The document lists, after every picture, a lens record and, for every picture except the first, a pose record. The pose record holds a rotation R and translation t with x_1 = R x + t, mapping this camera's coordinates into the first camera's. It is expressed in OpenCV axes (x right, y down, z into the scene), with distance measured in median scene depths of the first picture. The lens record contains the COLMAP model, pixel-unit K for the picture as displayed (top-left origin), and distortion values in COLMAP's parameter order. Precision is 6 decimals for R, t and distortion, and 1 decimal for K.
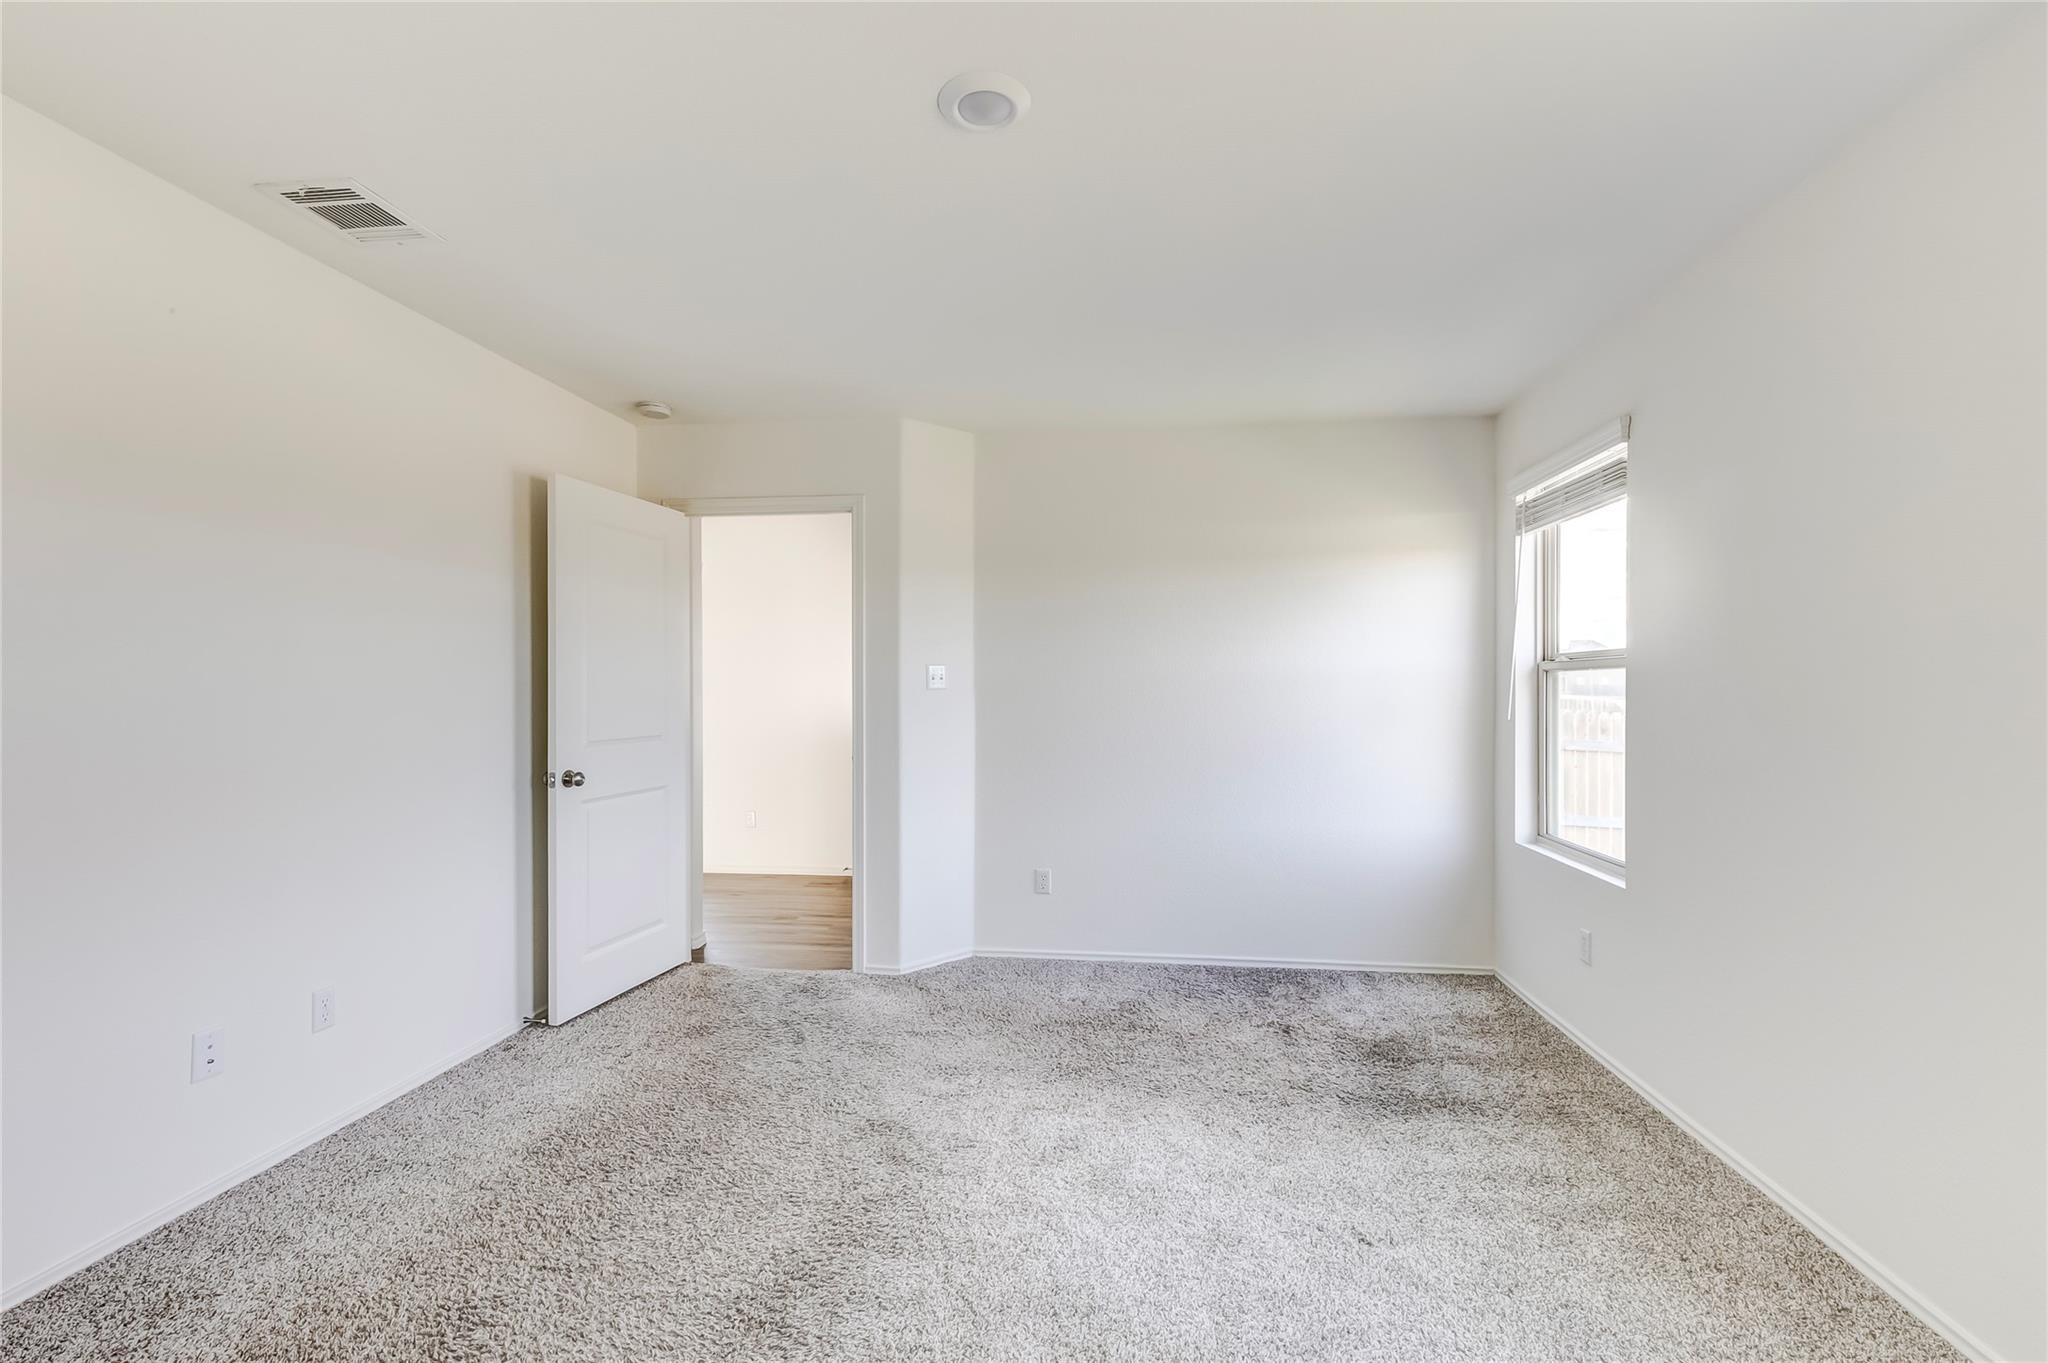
lens RADIAL K [[930.6, 0, 1025.7], [0, 930.6, 686.5], [0, 0, 1]] dist [0.004705, 0.000158]
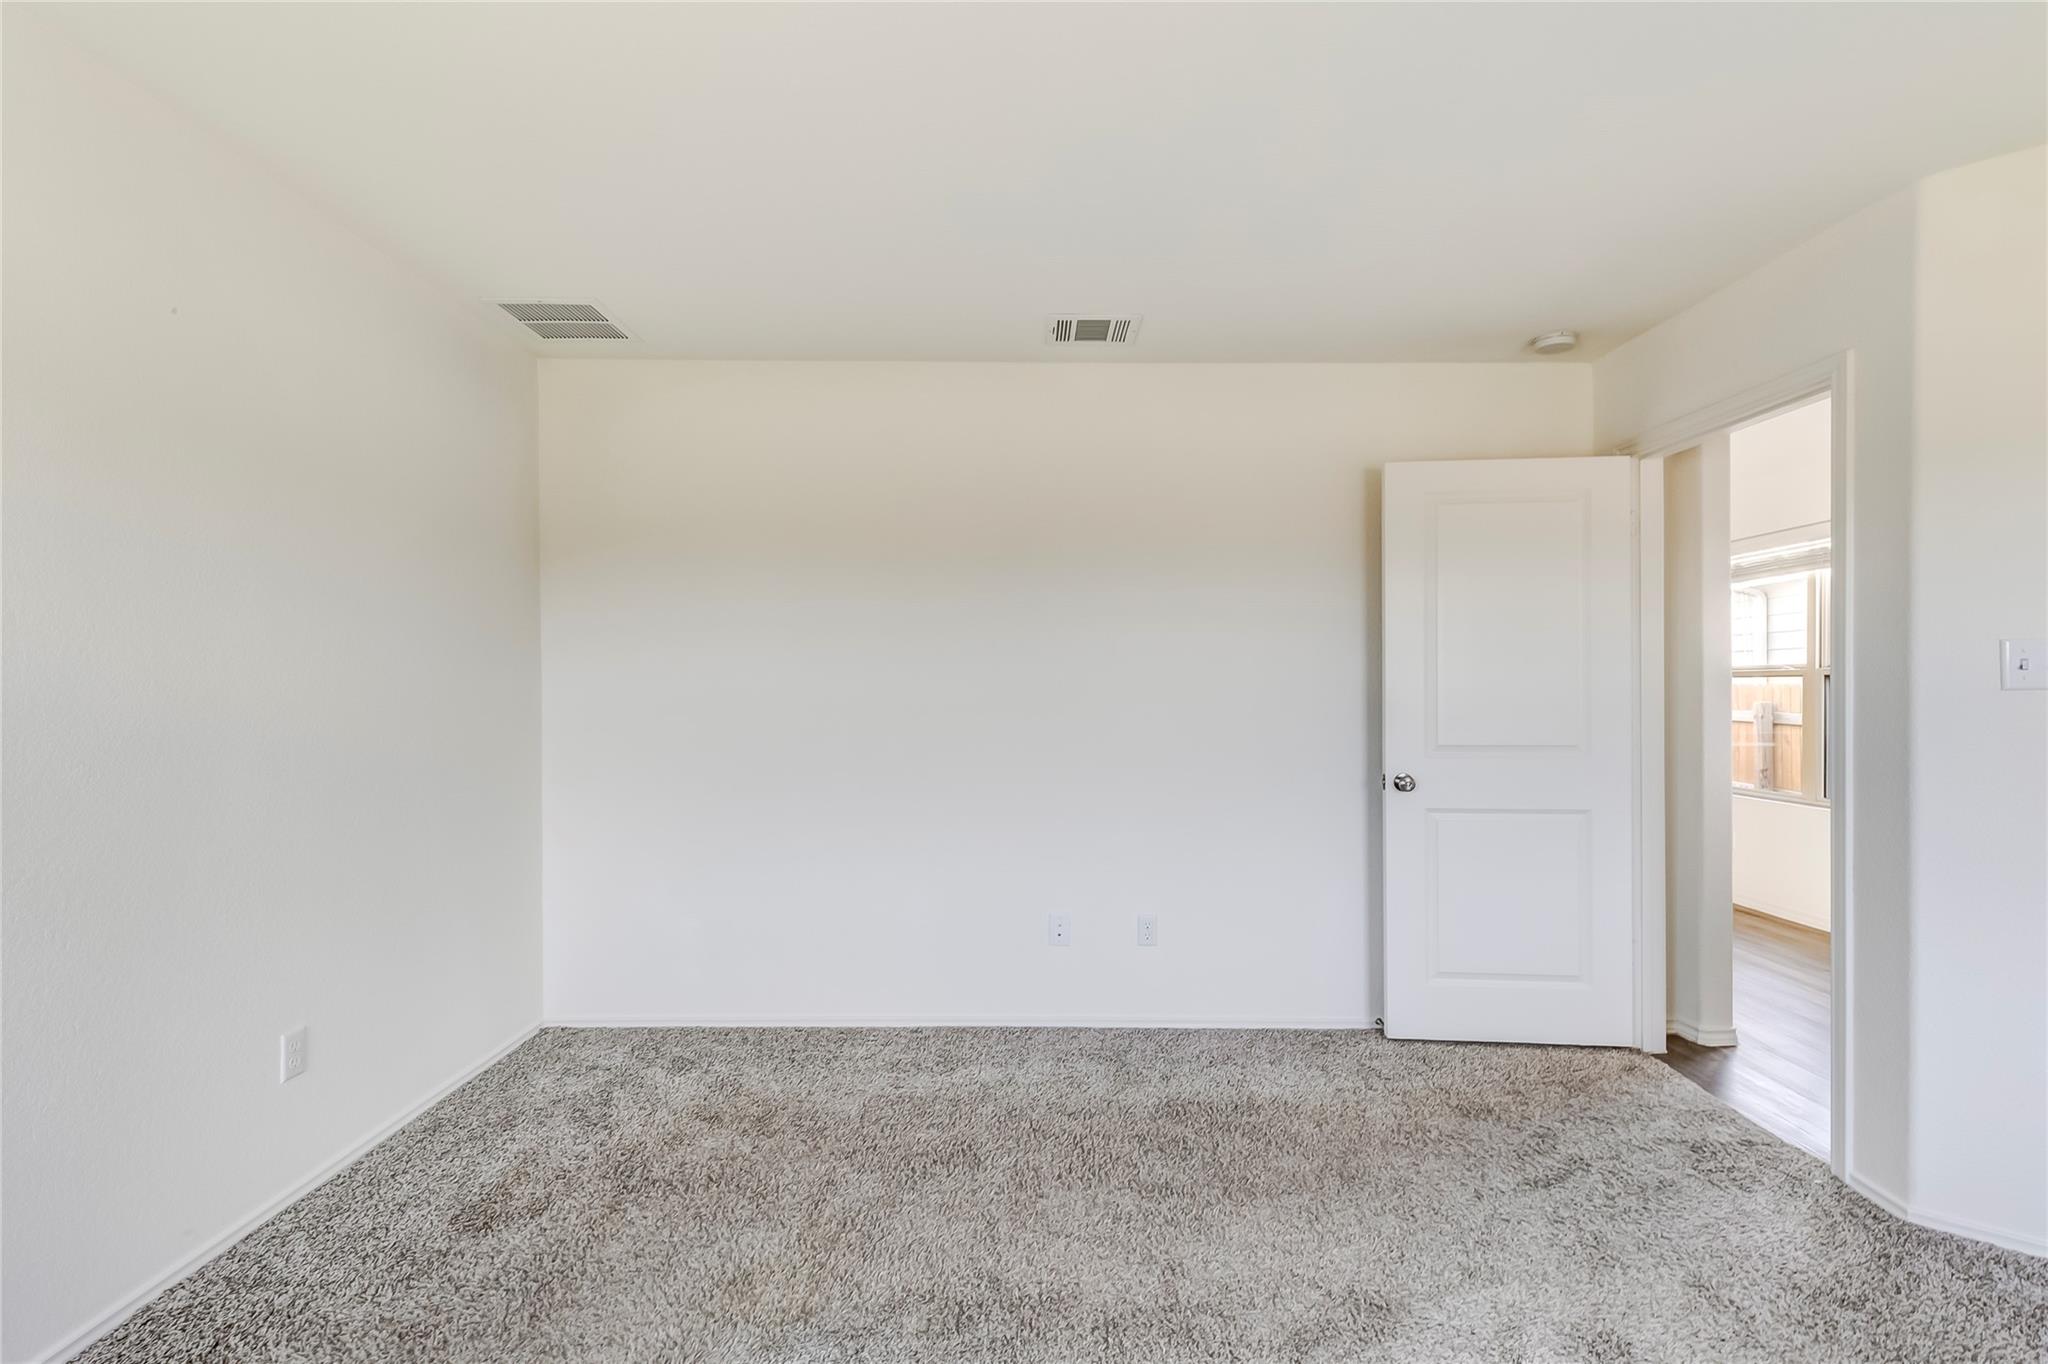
lens RADIAL K [[930.6, 0, 1025.7], [0, 930.6, 687.0], [0, 0, 1]] dist [0.004705, 0.000158]
pose [[0.122451, -0.000118, -0.992475, 0.402618], [0.002058, 0.999998, 0.000135, 0.000575], [0.992472, -0.002059, 0.122451, 0.508810]]
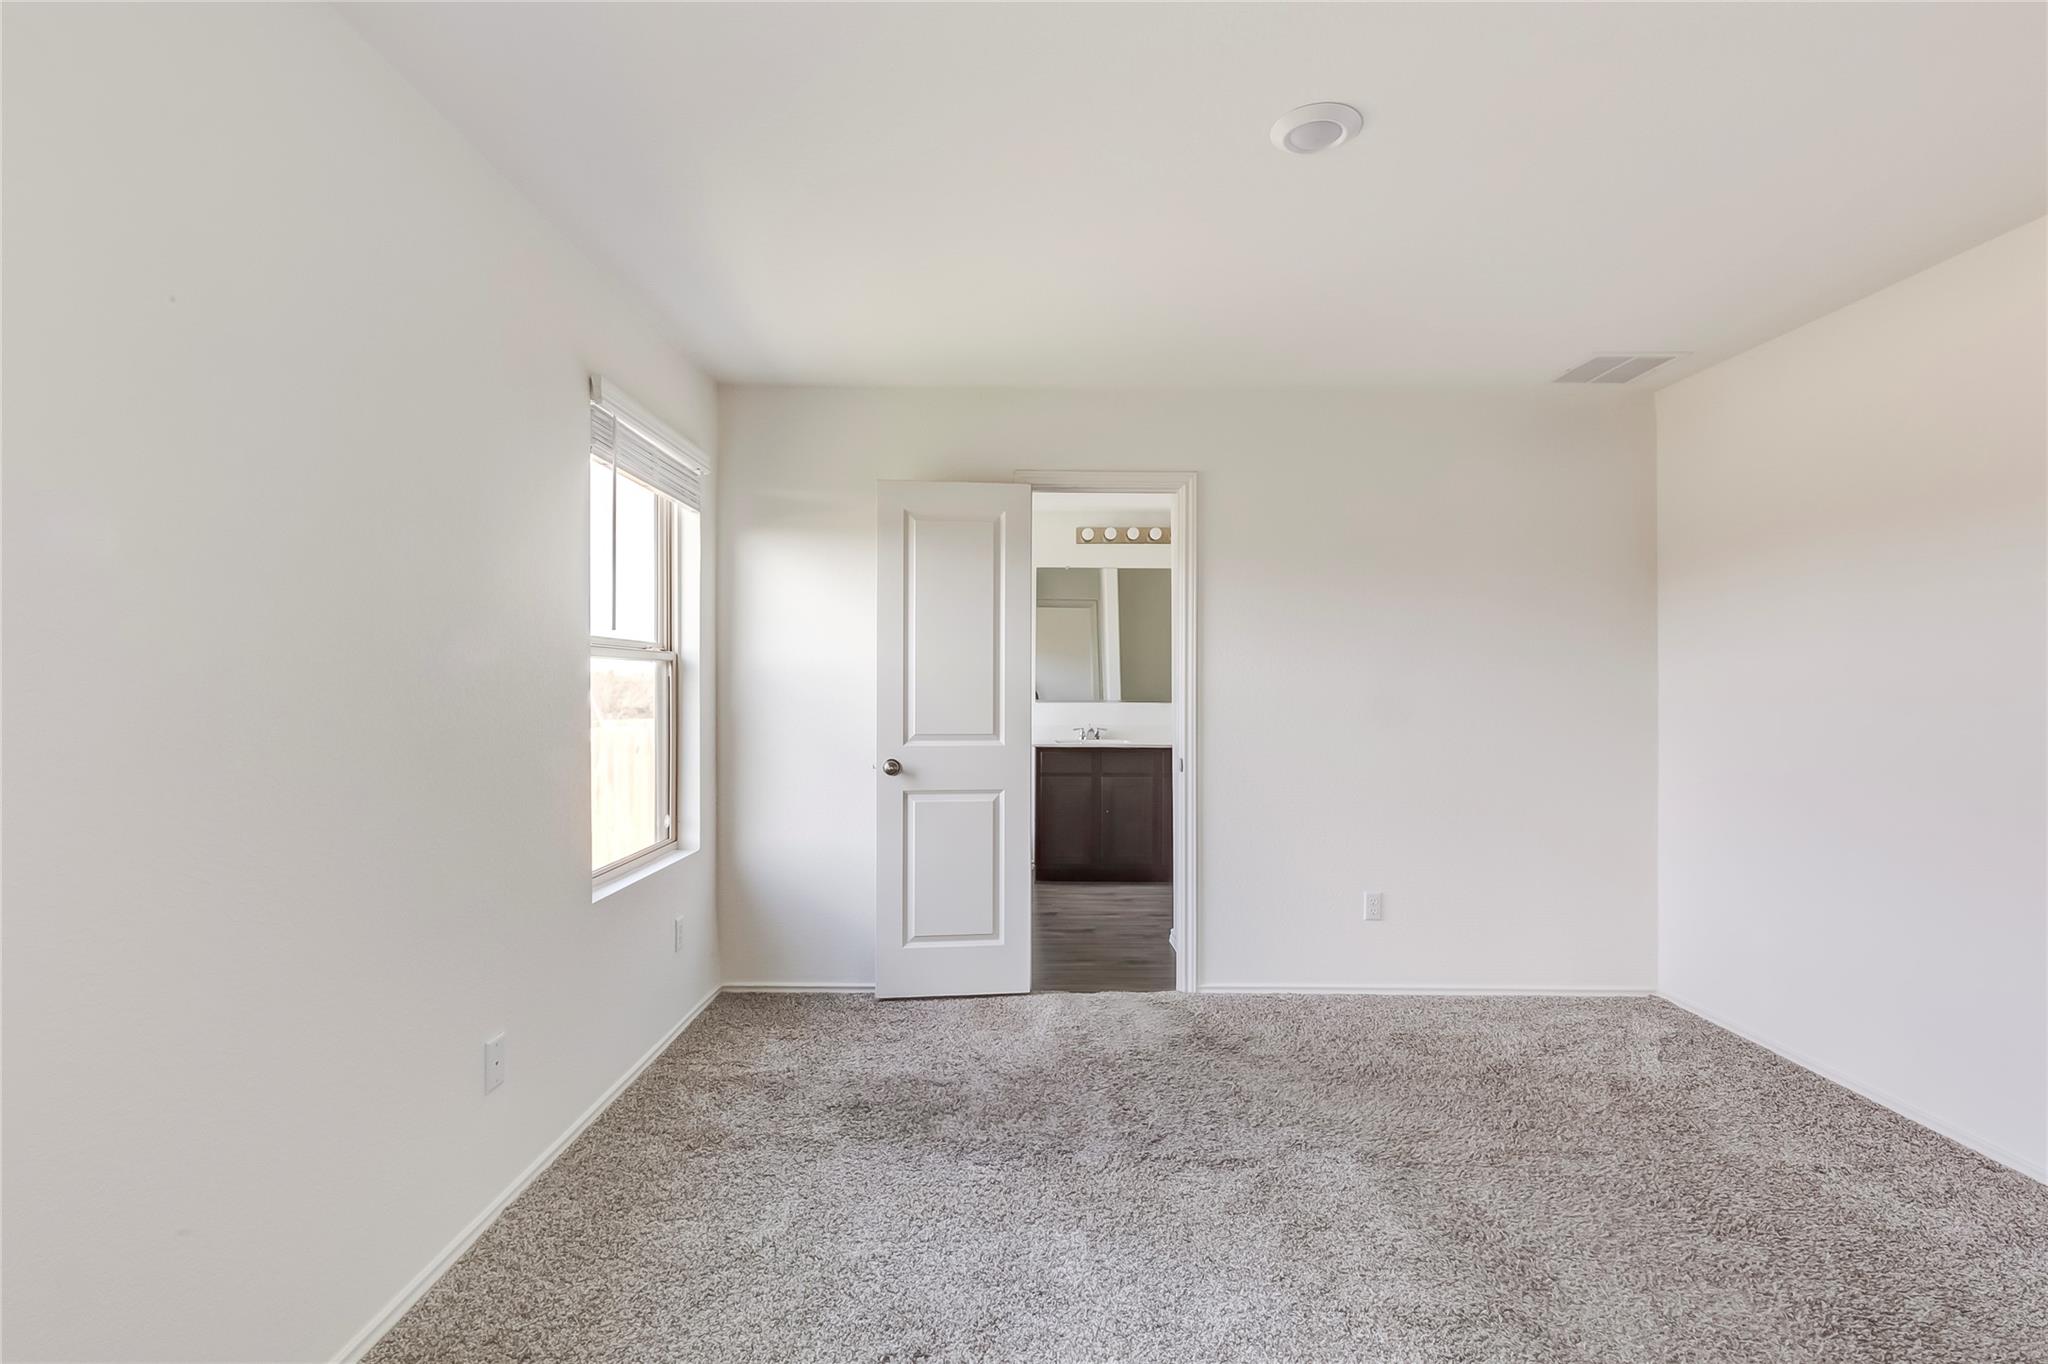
lens RADIAL K [[930.6, 0, 1025.7], [0, 930.6, 687.0], [0, 0, 1]] dist [0.004705, 0.000158]
pose [[-0.991009, -0.005024, -0.133703, 0.238366], [-0.004975, 0.999987, -0.000699, 0.002984], [0.133705, -0.000028, -0.991021, 1.112431]]
